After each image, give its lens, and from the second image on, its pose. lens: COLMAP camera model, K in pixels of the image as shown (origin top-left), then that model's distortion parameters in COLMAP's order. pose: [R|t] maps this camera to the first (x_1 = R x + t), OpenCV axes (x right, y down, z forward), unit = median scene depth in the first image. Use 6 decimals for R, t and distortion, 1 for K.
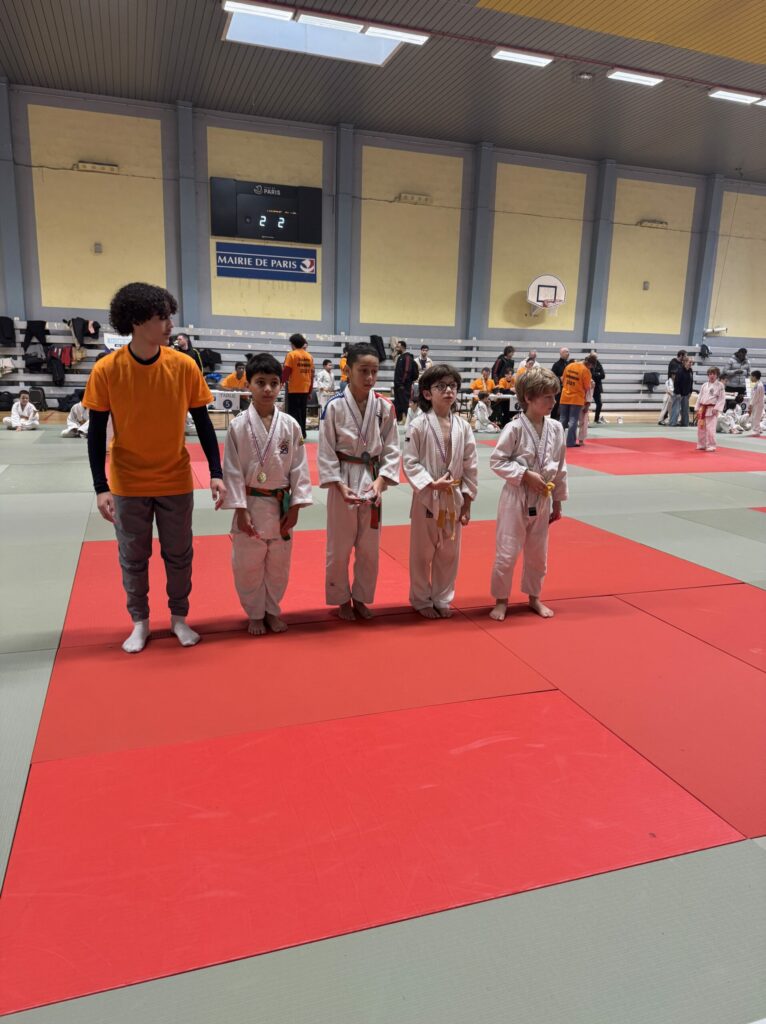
lens RADIAL K [[720.0, 0, 383.0], [0, 720.0, 512.0], [0, 0, 1]] dist [0.000666, -0.001246]
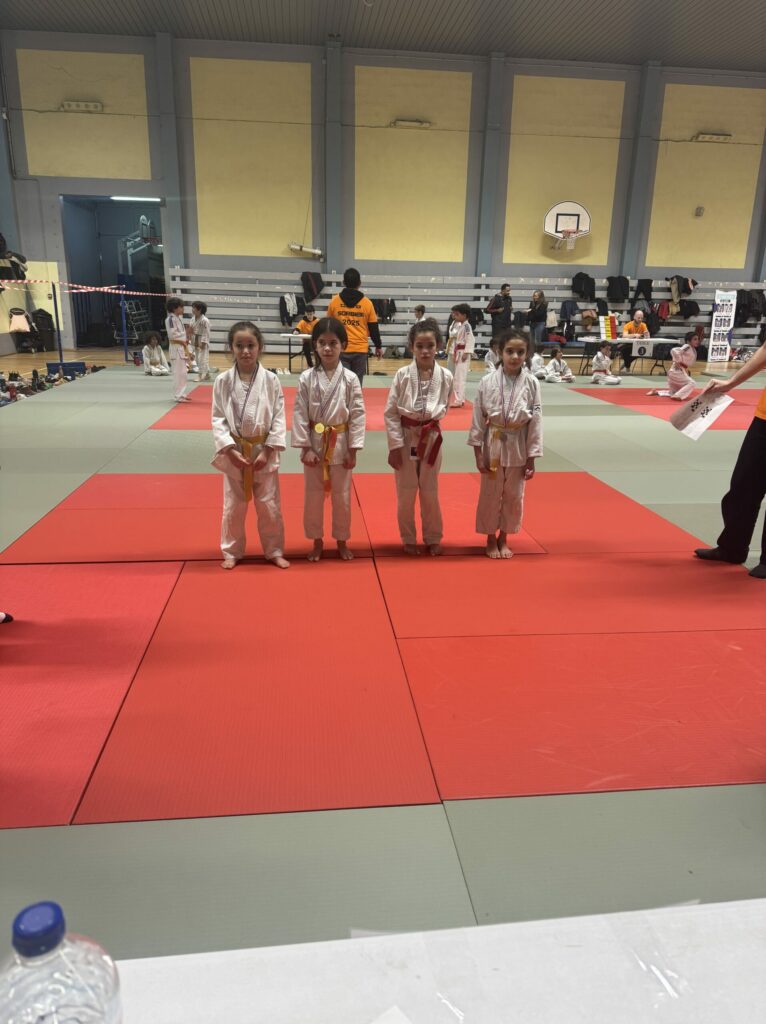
lens RADIAL K [[670.1, 0, 383.0], [0, 670.1, 512.0], [0, 0, 1]] dist [0.055455, -0.057410]
pose [[0.974823, 0.062378, -0.214077, 0.229239], [-0.041908, 0.994218, 0.098861, -0.013238], [0.219006, -0.087401, 0.971801, 0.082819]]
